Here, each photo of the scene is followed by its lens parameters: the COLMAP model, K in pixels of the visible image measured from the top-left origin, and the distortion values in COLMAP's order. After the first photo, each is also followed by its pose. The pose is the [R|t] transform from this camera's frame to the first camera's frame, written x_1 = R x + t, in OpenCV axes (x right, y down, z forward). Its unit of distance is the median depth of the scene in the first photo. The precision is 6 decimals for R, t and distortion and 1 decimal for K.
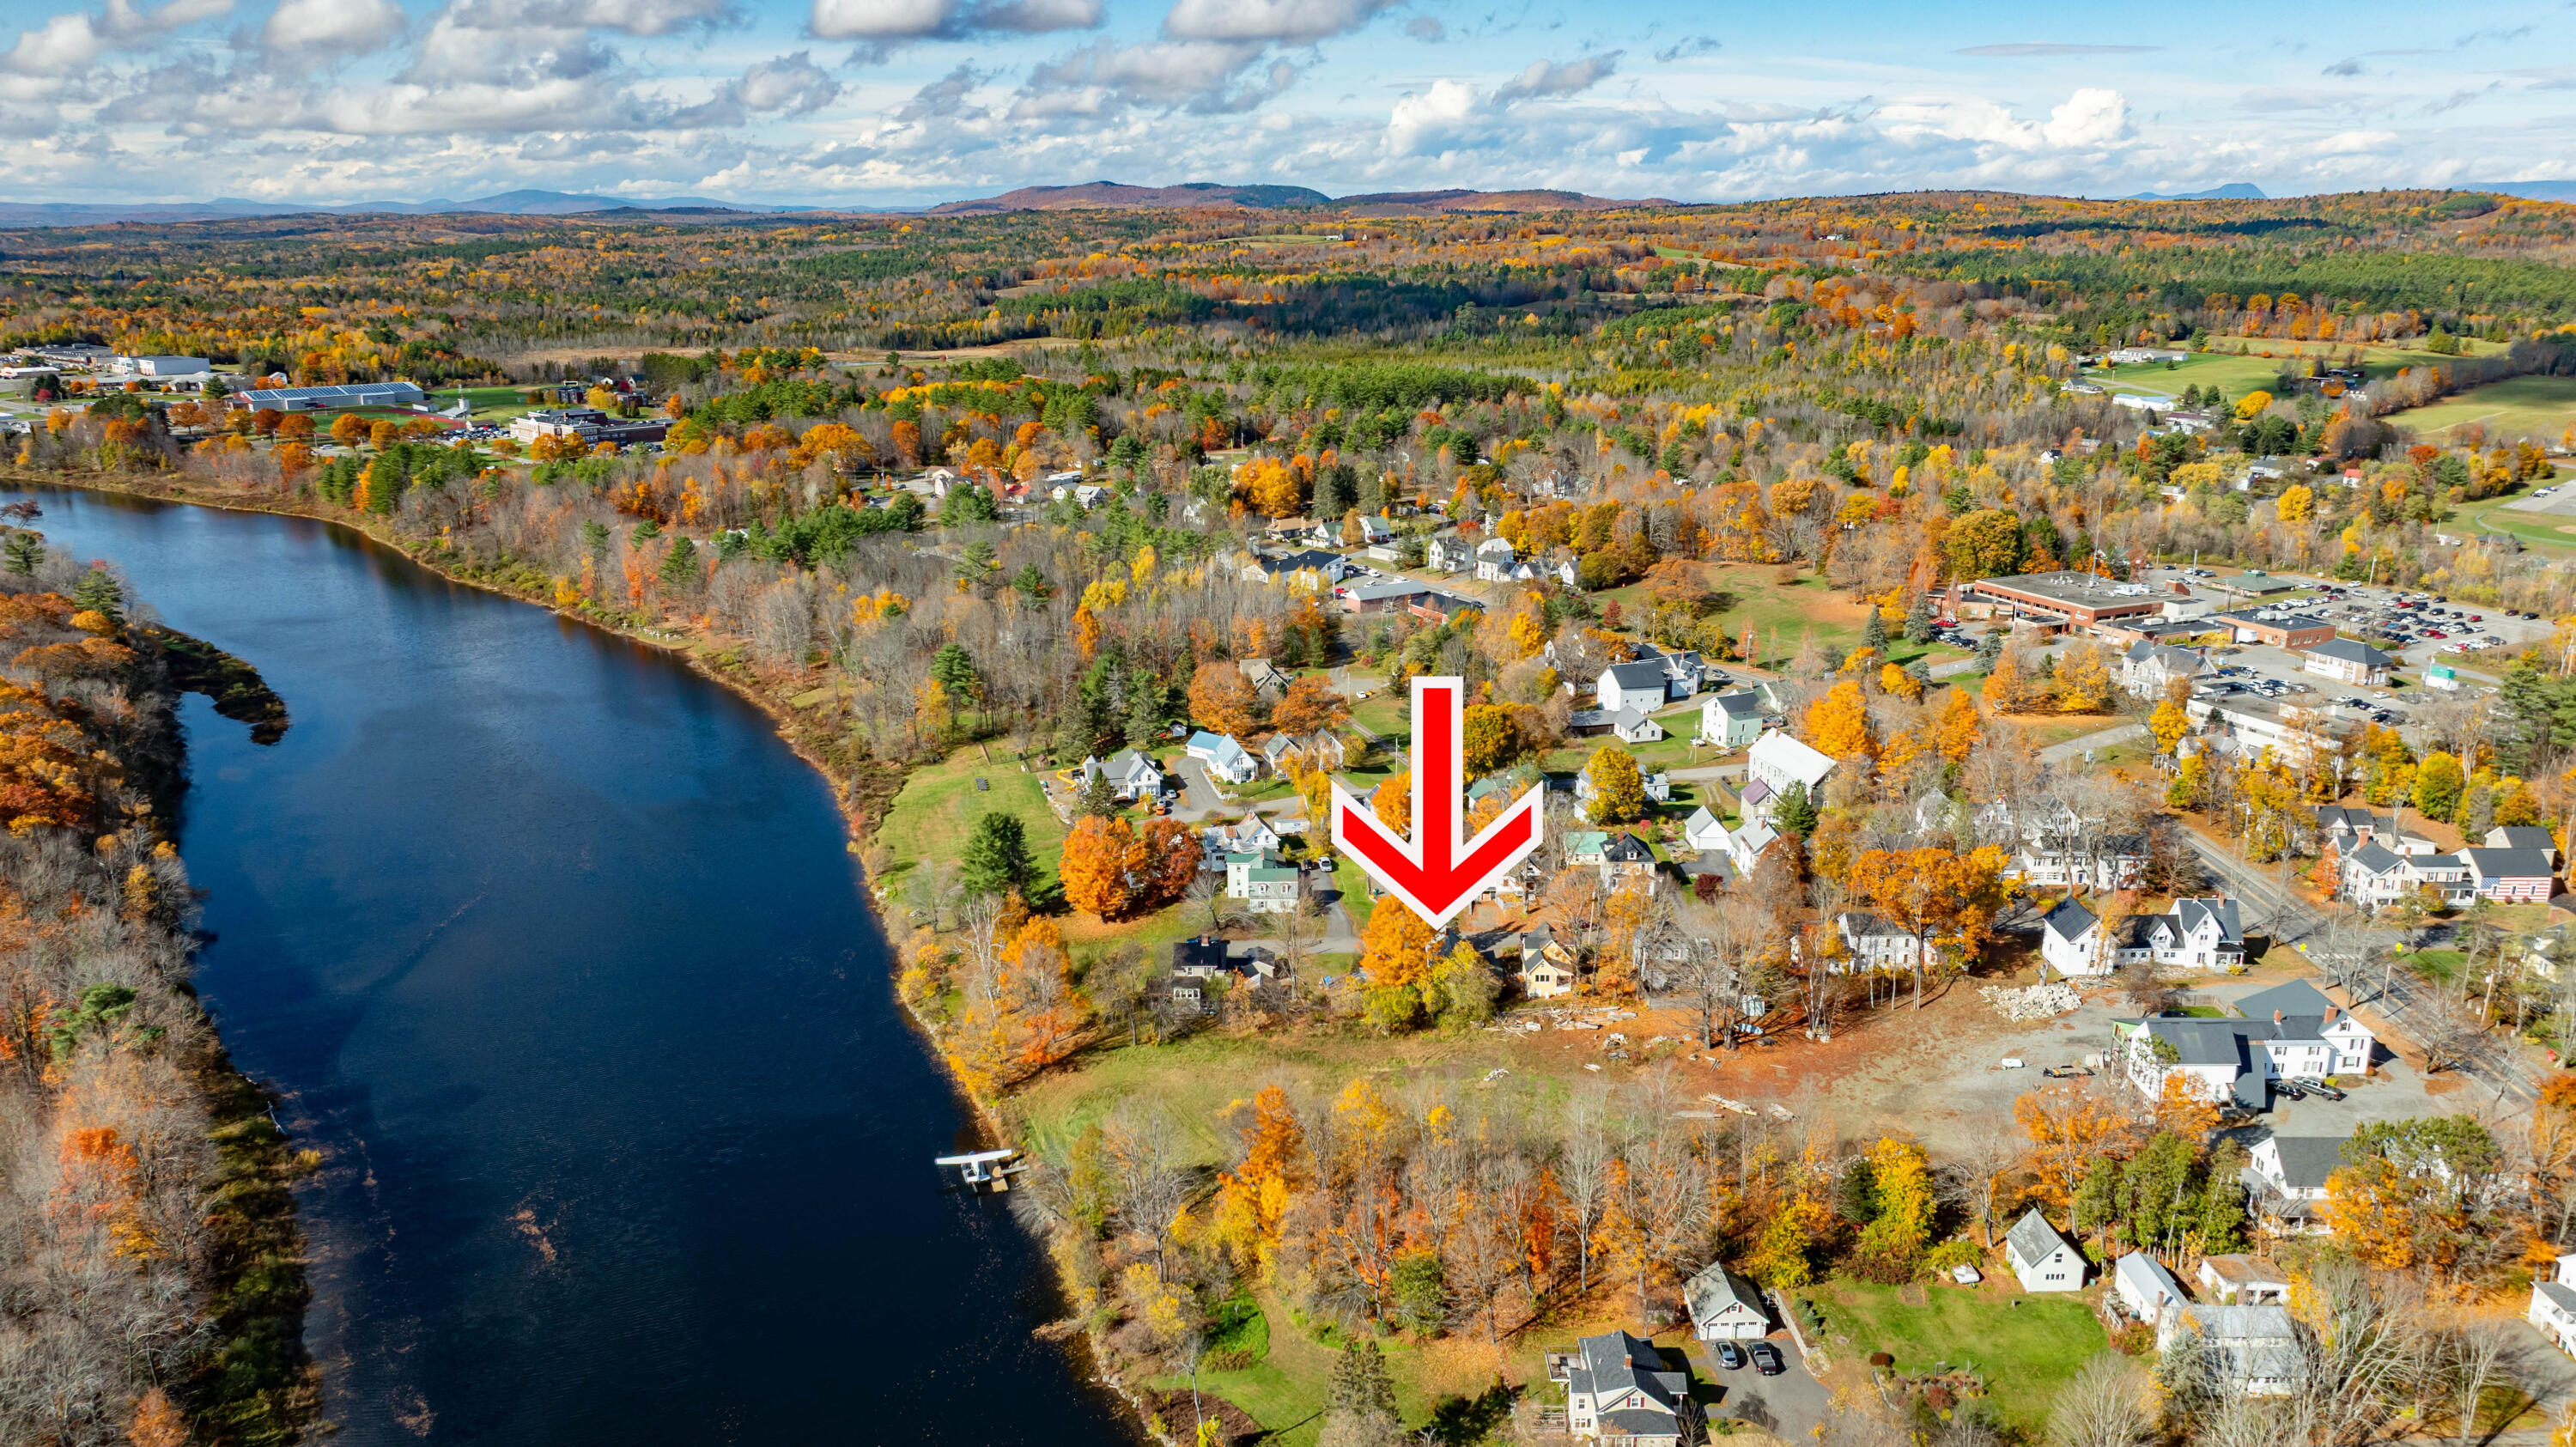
lens RADIAL K [[1918.5, 0, 1288.0], [0, 1918.5, 723.5], [0, 0, 1]] dist [-0.002327, -0.084610]
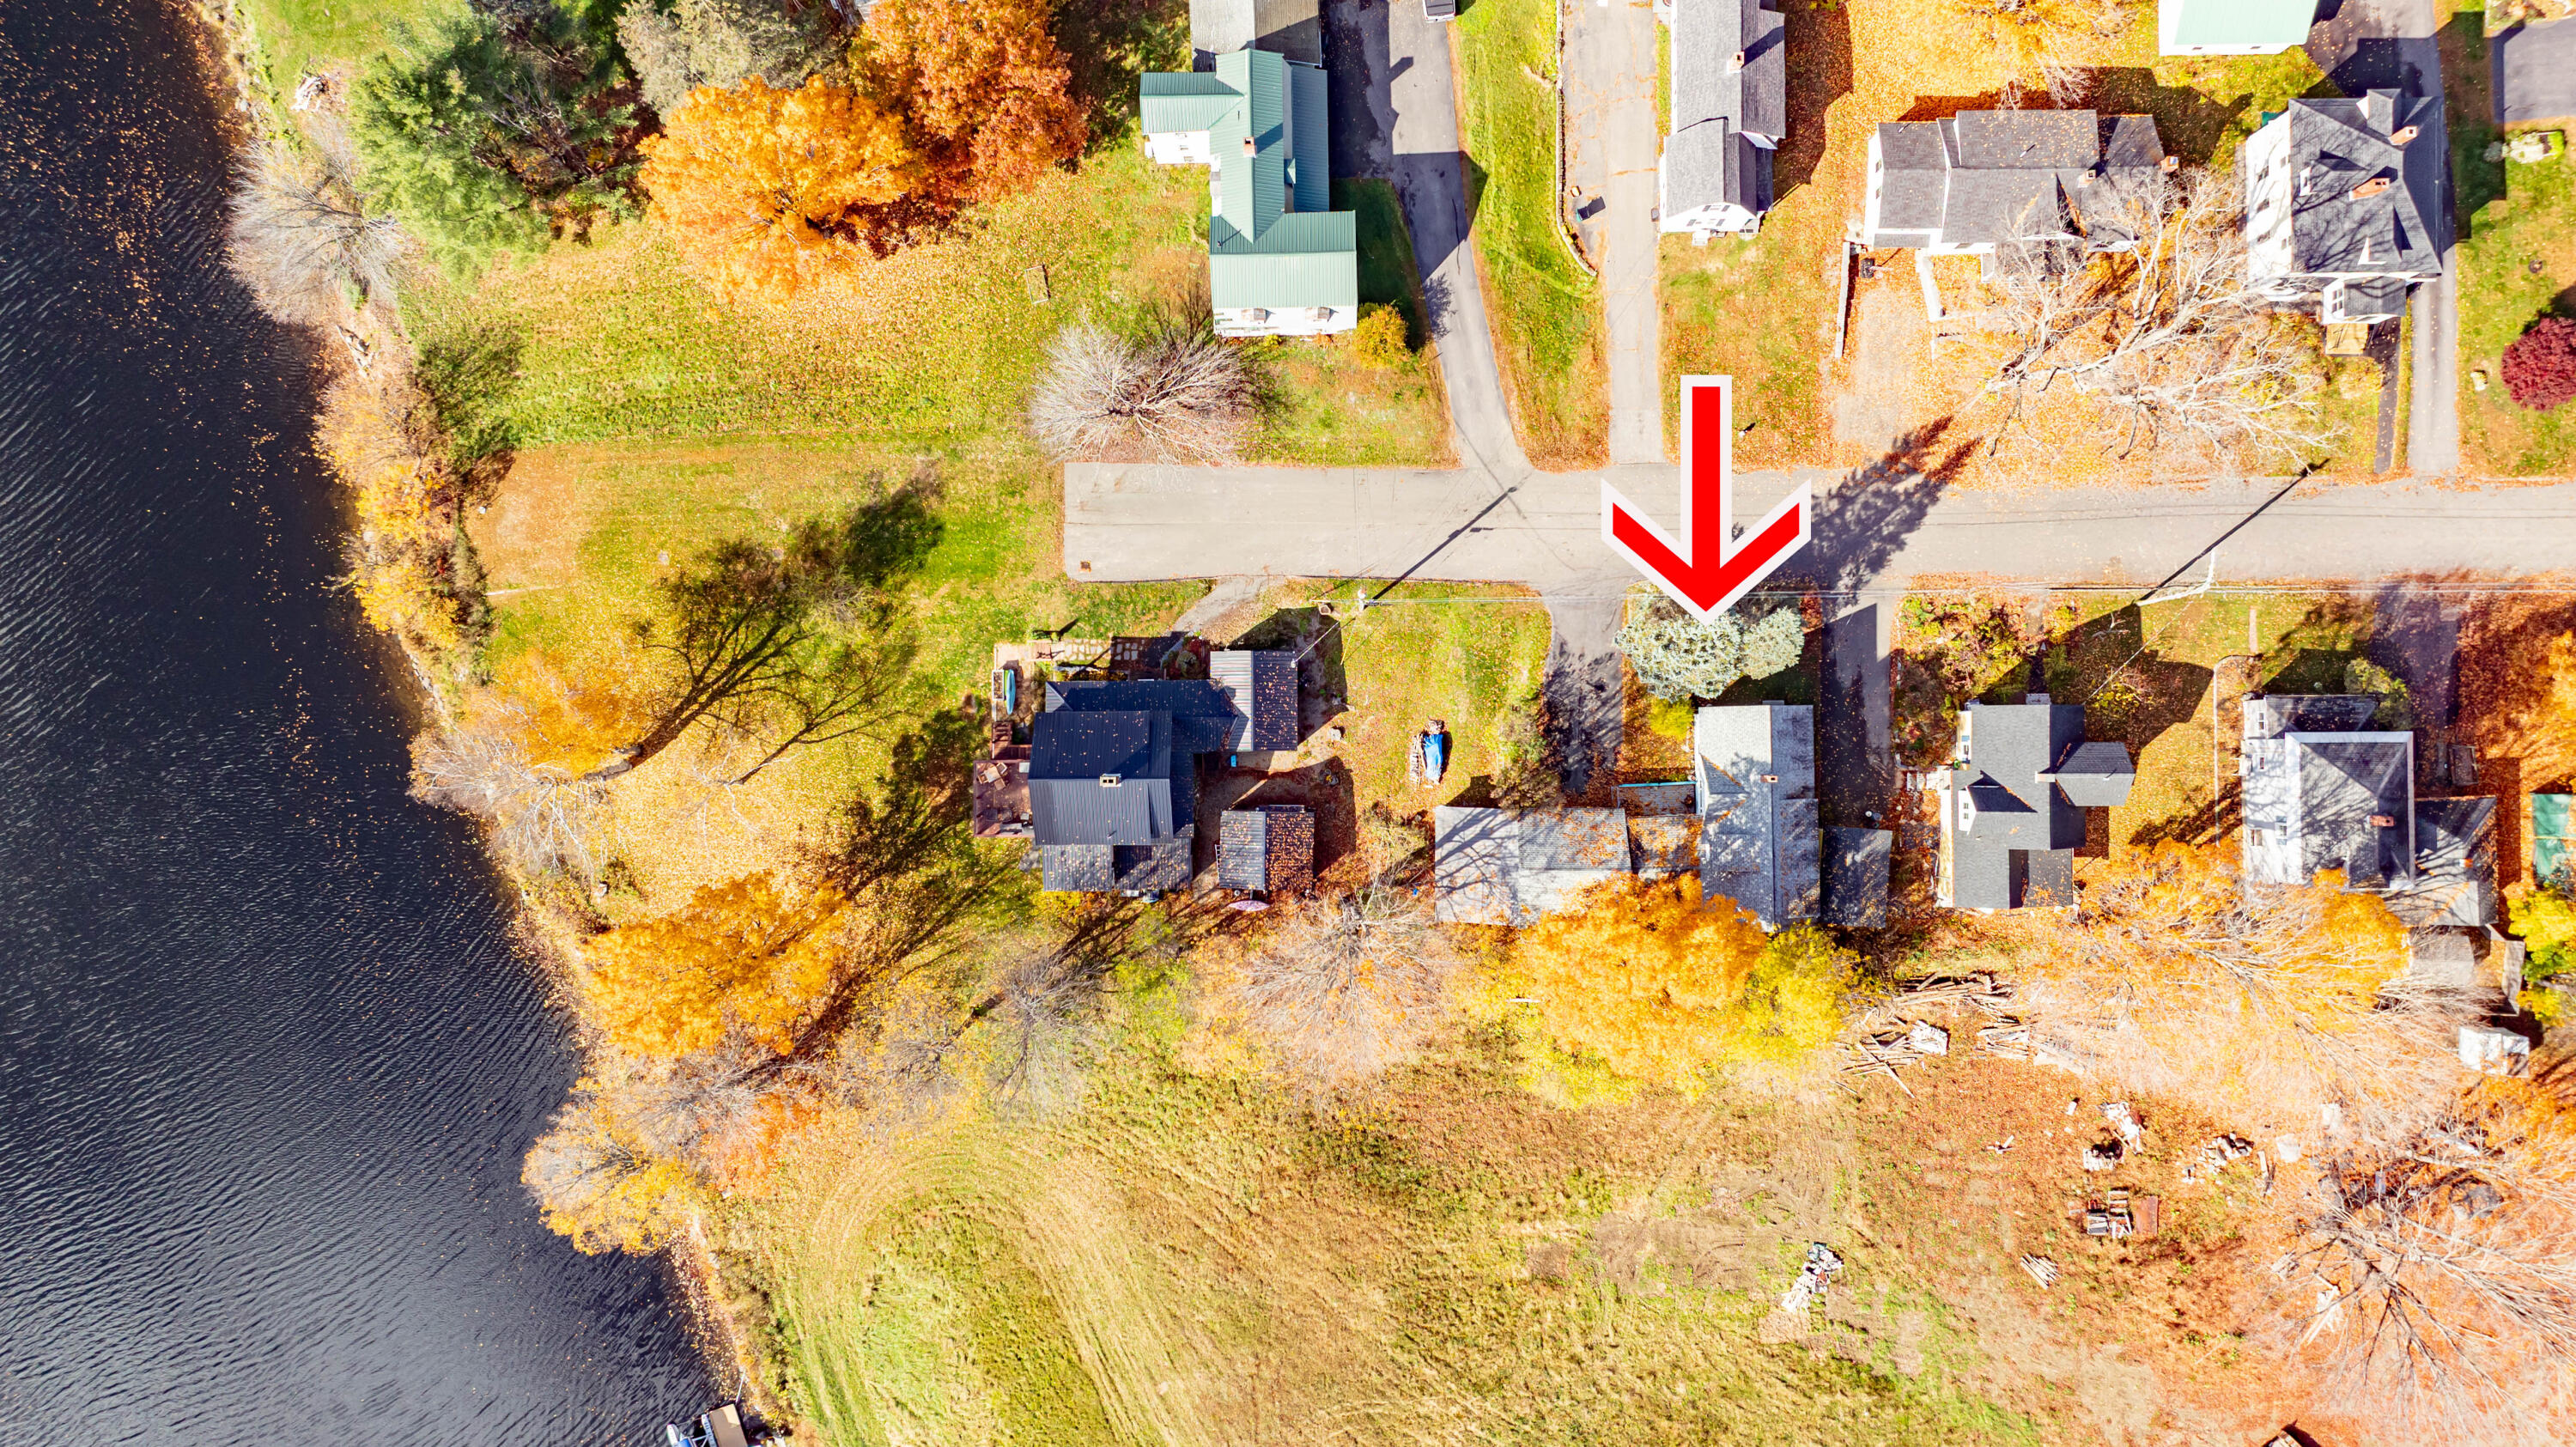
lens RADIAL K [[1839.4, 0, 1288.0], [0, 1839.4, 723.5], [0, 0, 1]] dist [0.000171, -0.061543]
pose [[0.999888, -0.008230, -0.012512, -0.002048], [0.014343, 0.286001, 0.958122, -0.115999], [-0.004307, -0.958194, 0.286087, 0.456618]]
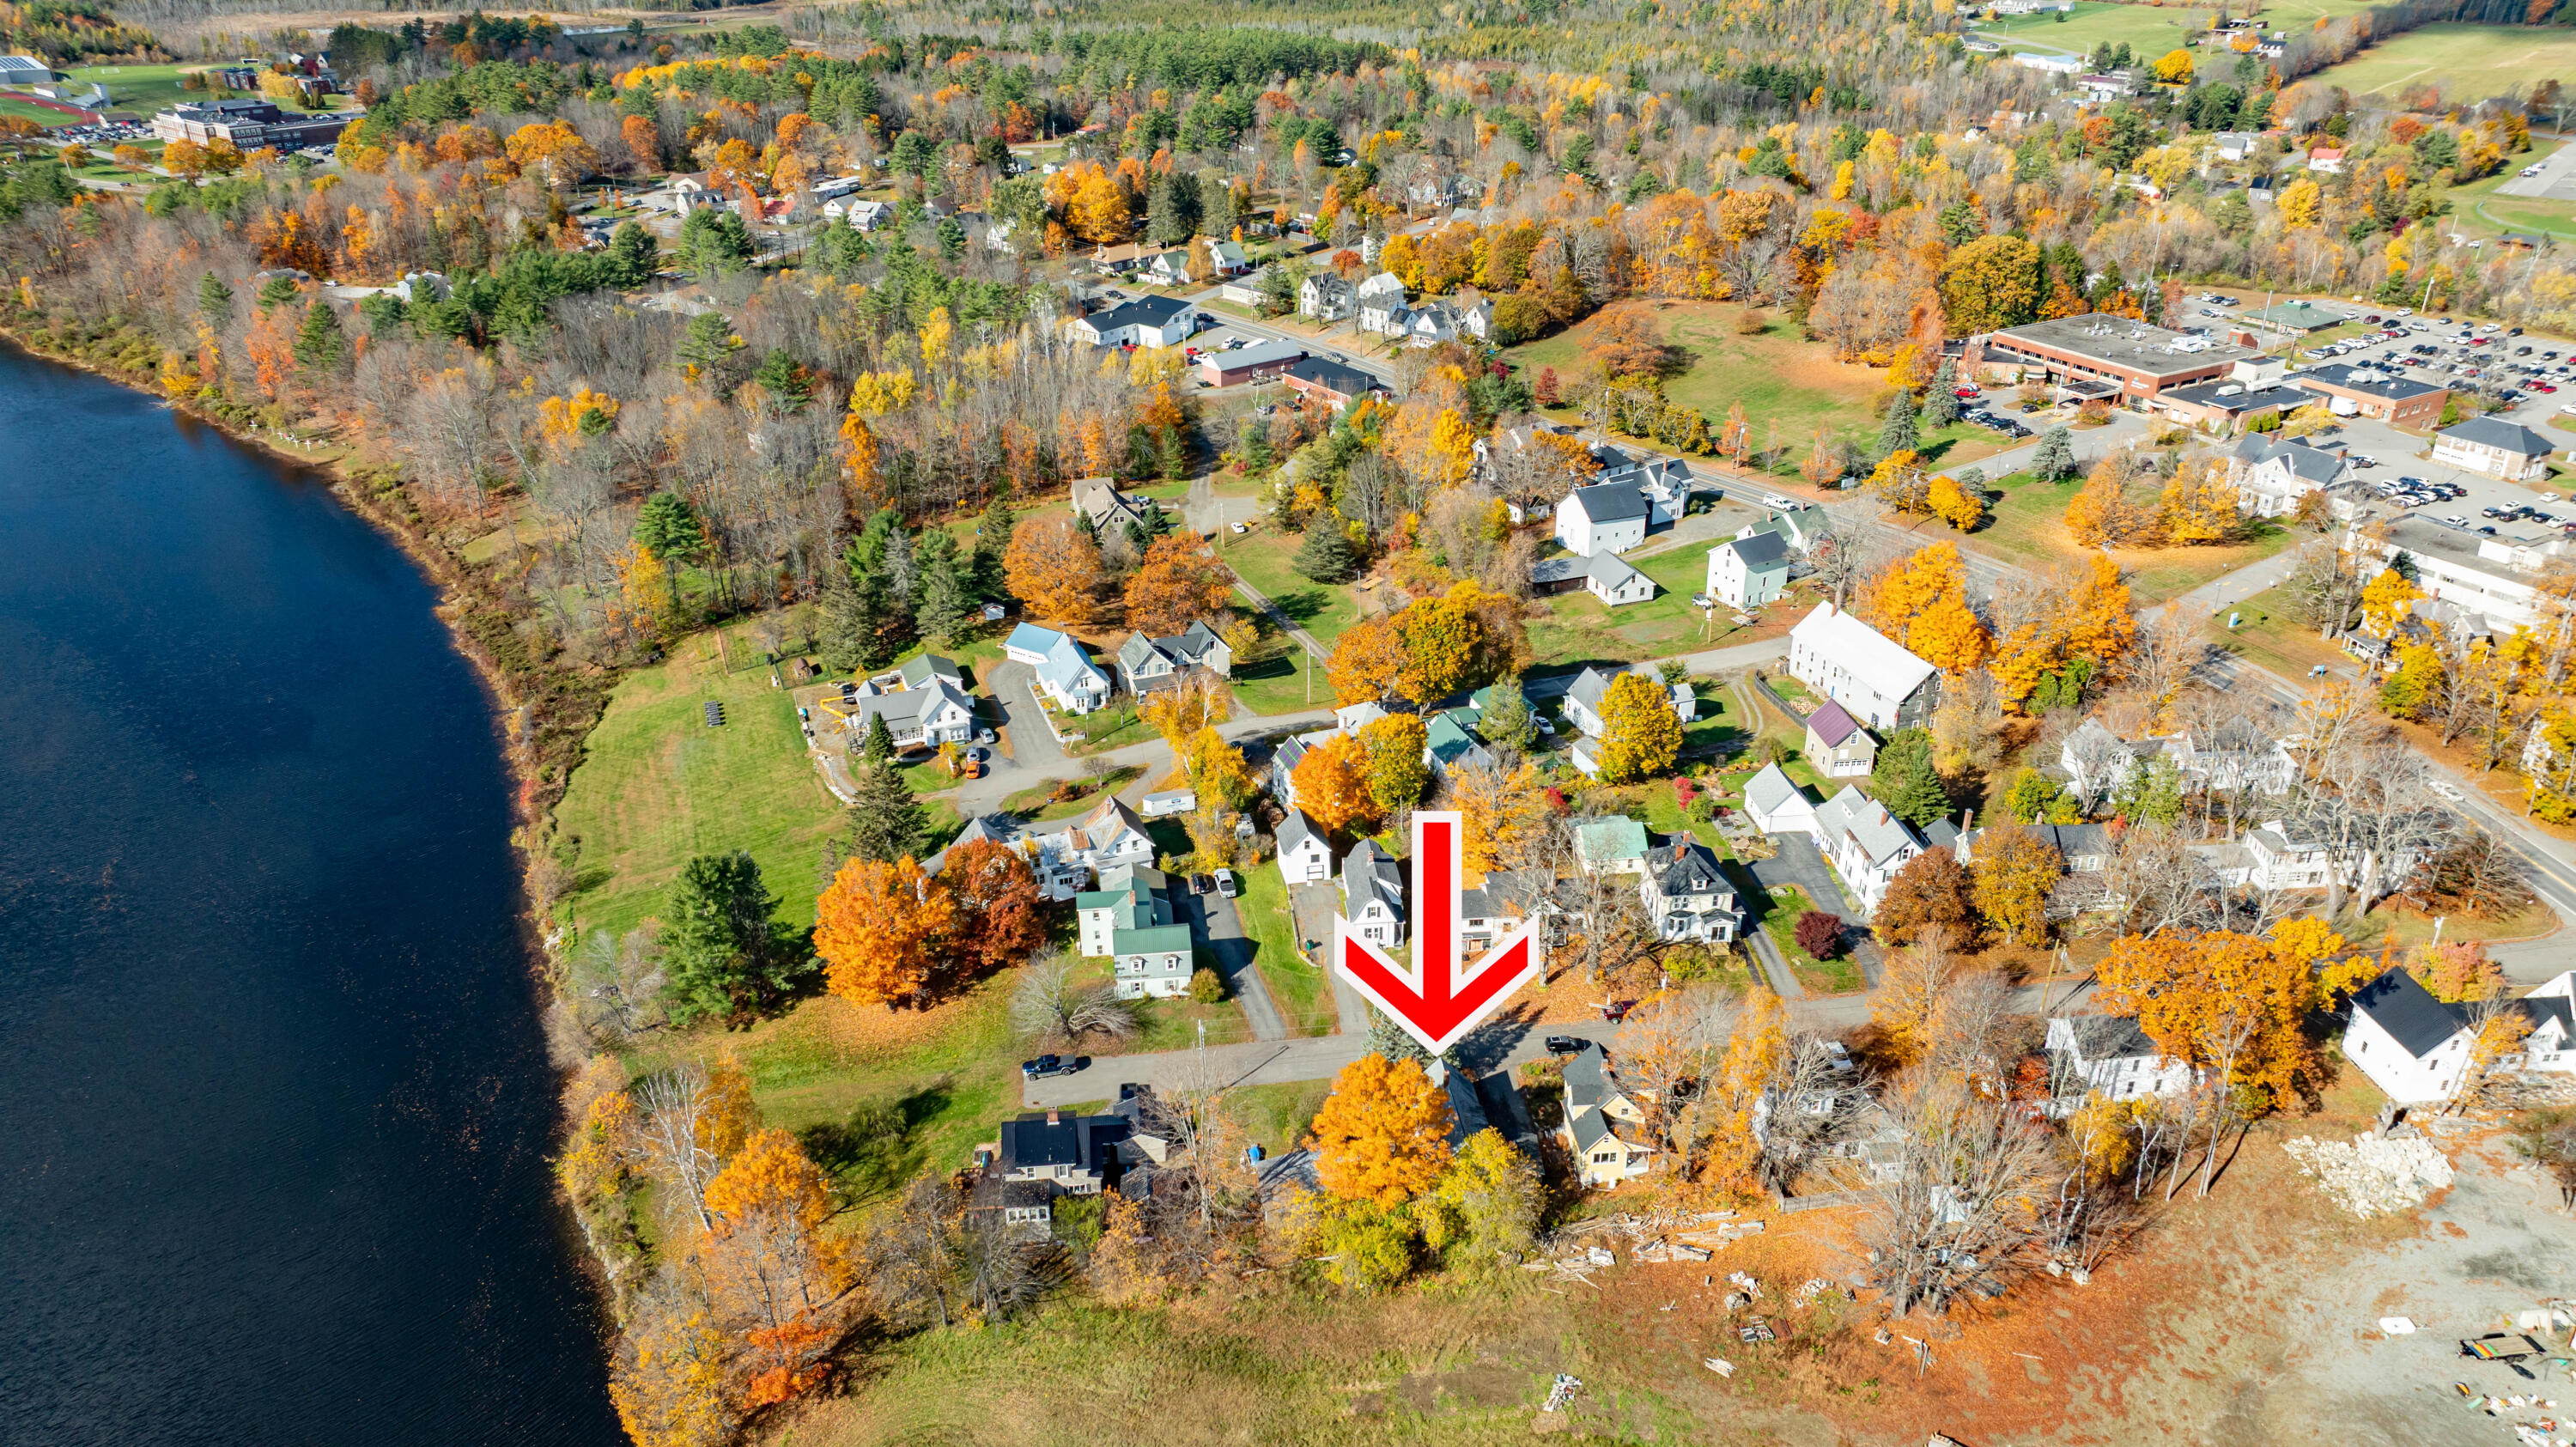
lens RADIAL K [[1863.3, 0, 1288.0], [0, 1863.3, 723.5], [0, 0, 1]] dist [-0.027326, 0.003268]
pose [[0.995070, -0.044355, 0.088702, -0.007993], [0.027411, 0.982575, 0.183834, -0.057974], [-0.095310, -0.180497, 0.978947, 0.219309]]
